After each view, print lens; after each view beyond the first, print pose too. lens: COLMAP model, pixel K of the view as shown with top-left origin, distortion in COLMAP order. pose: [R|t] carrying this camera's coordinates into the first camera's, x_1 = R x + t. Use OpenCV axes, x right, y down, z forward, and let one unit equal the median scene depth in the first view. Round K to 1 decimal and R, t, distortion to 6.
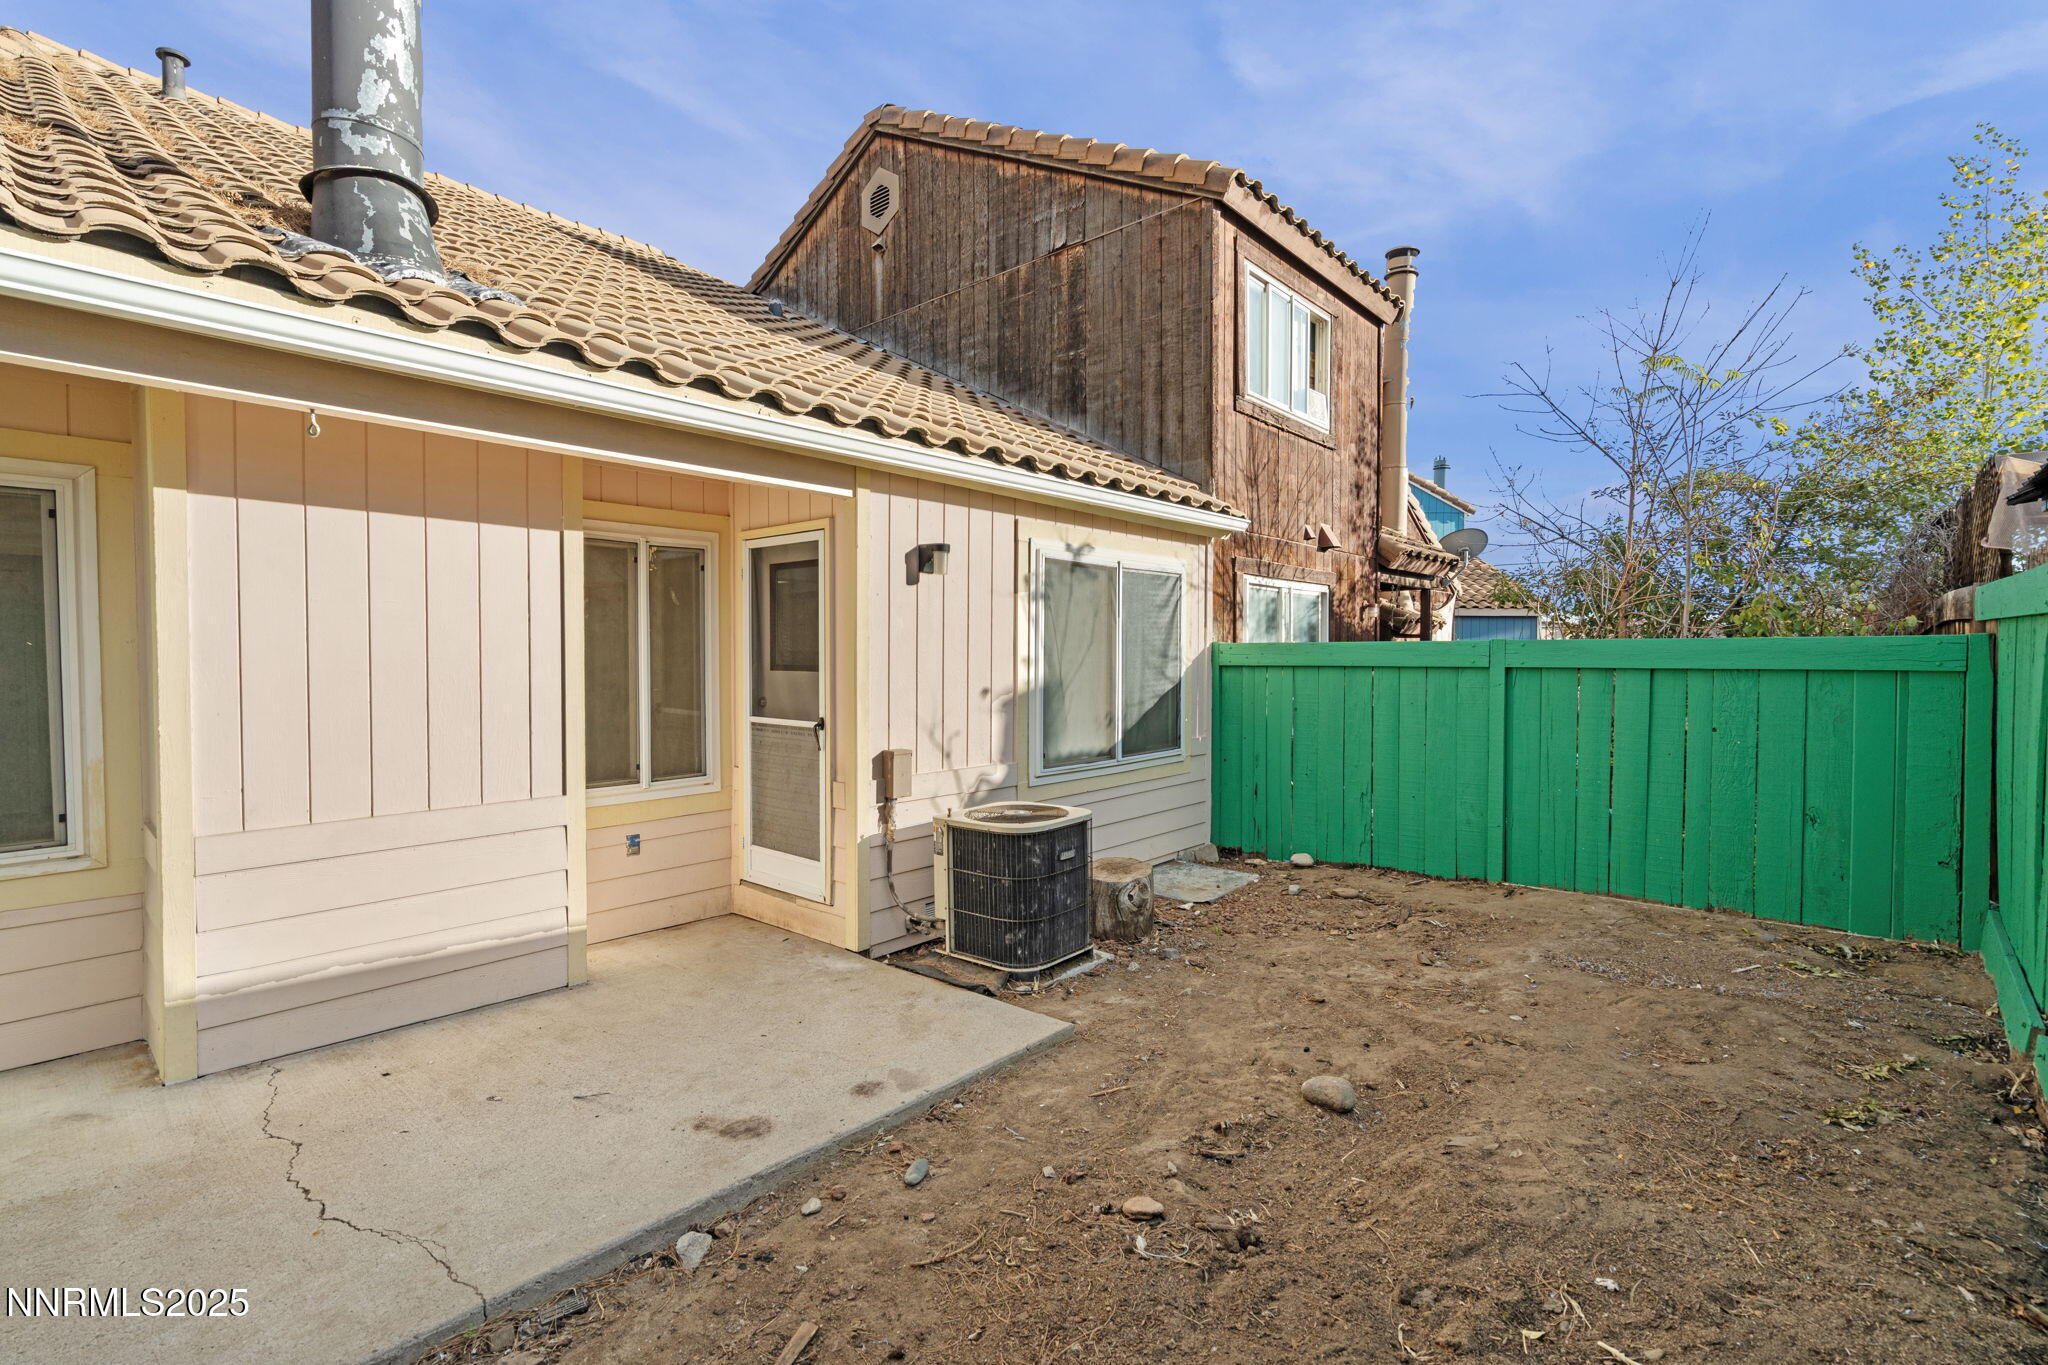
lens RADIAL K [[925.9, 0, 1033.8], [0, 925.9, 676.5], [0, 0, 1]] dist [-0.009806, 0.004018]
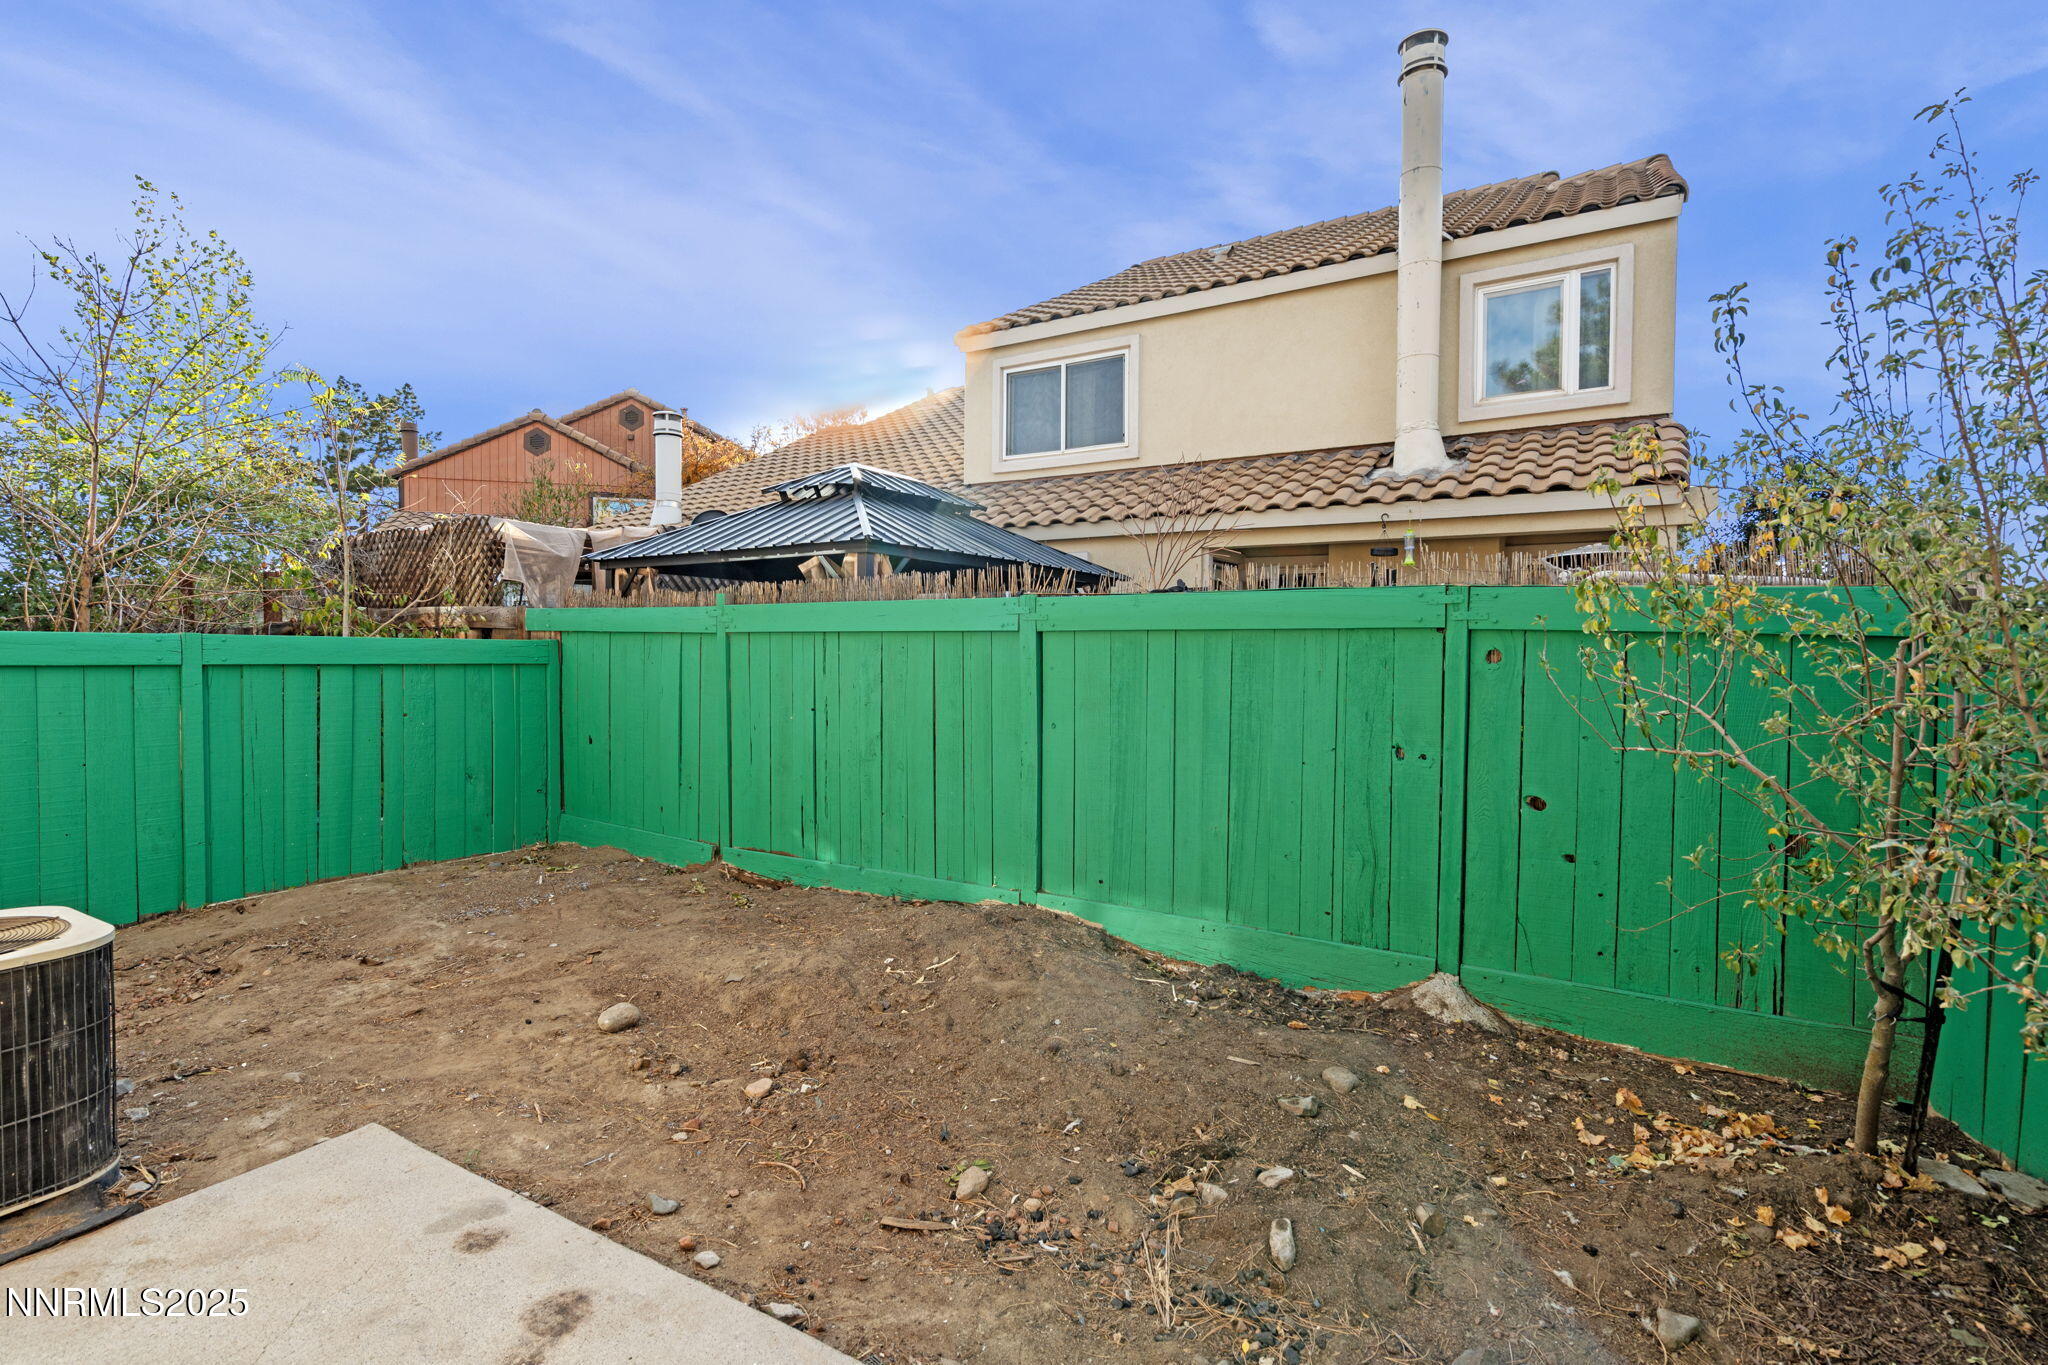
lens RADIAL K [[925.9, 0, 1038.4], [0, 925.9, 679.8], [0, 0, 1]] dist [-0.009806, 0.004018]
pose [[-0.170137, -0.030199, 0.984958, -0.789238], [0.016520, 0.999302, 0.033492, -0.019755], [-0.985282, 0.021969, -0.169519, 0.542893]]
